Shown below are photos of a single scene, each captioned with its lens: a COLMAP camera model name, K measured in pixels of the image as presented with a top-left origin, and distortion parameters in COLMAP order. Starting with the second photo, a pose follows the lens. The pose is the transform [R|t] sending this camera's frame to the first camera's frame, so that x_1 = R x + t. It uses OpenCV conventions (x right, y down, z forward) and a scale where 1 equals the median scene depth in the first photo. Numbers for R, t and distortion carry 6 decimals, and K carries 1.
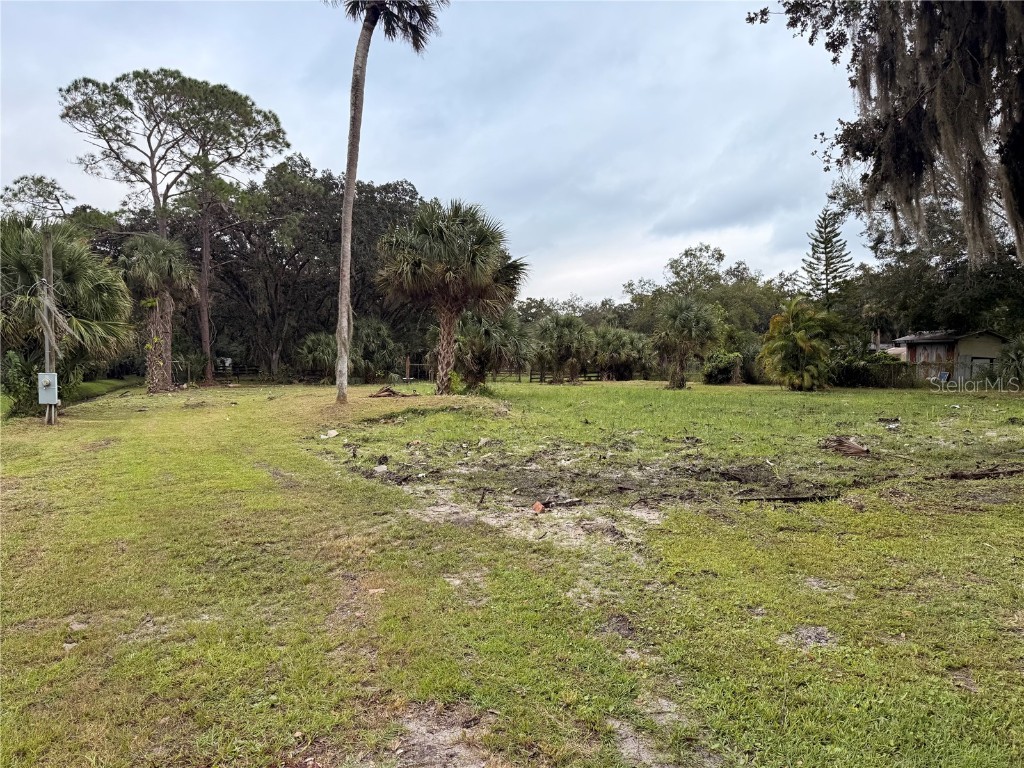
lens RADIAL K [[746.3, 0, 512.0], [0, 746.3, 384.0], [0, 0, 1]] dist [0.089865, -0.122905]
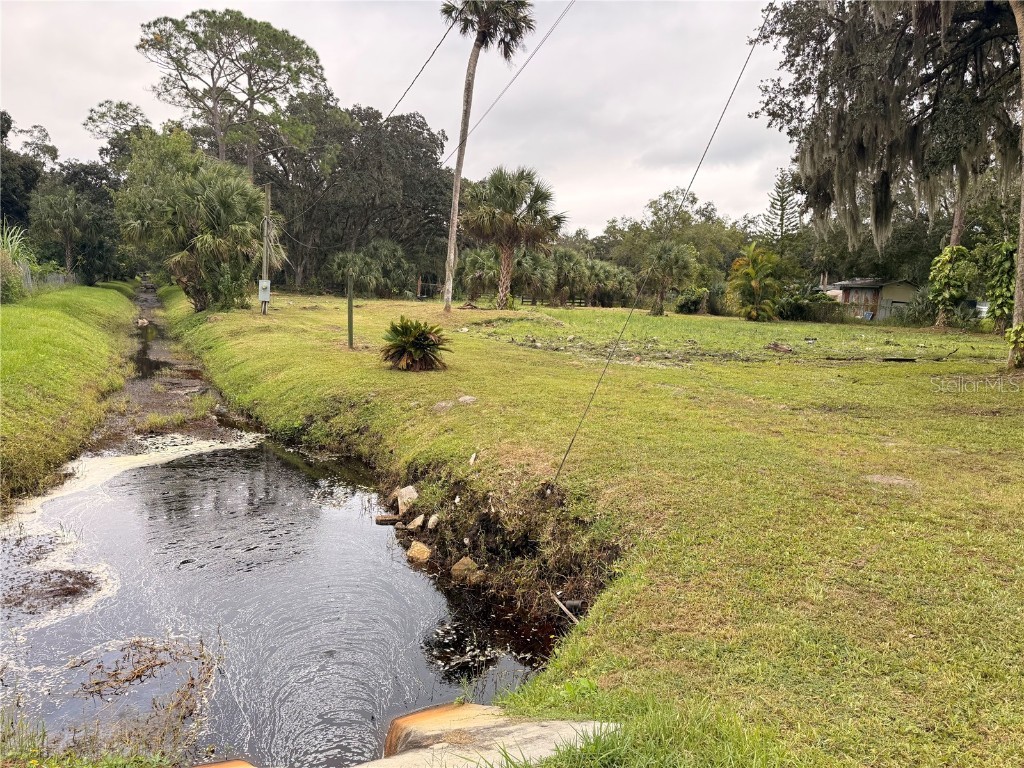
lens RADIAL K [[746.3, 0, 512.0], [0, 746.3, 384.0], [0, 0, 1]] dist [0.089865, -0.122905]
pose [[0.997198, 0.043669, 0.060732, -0.074577], [-0.049647, 0.993678, 0.100692, 0.005017], [-0.055951, -0.103425, 0.993062, -0.189259]]
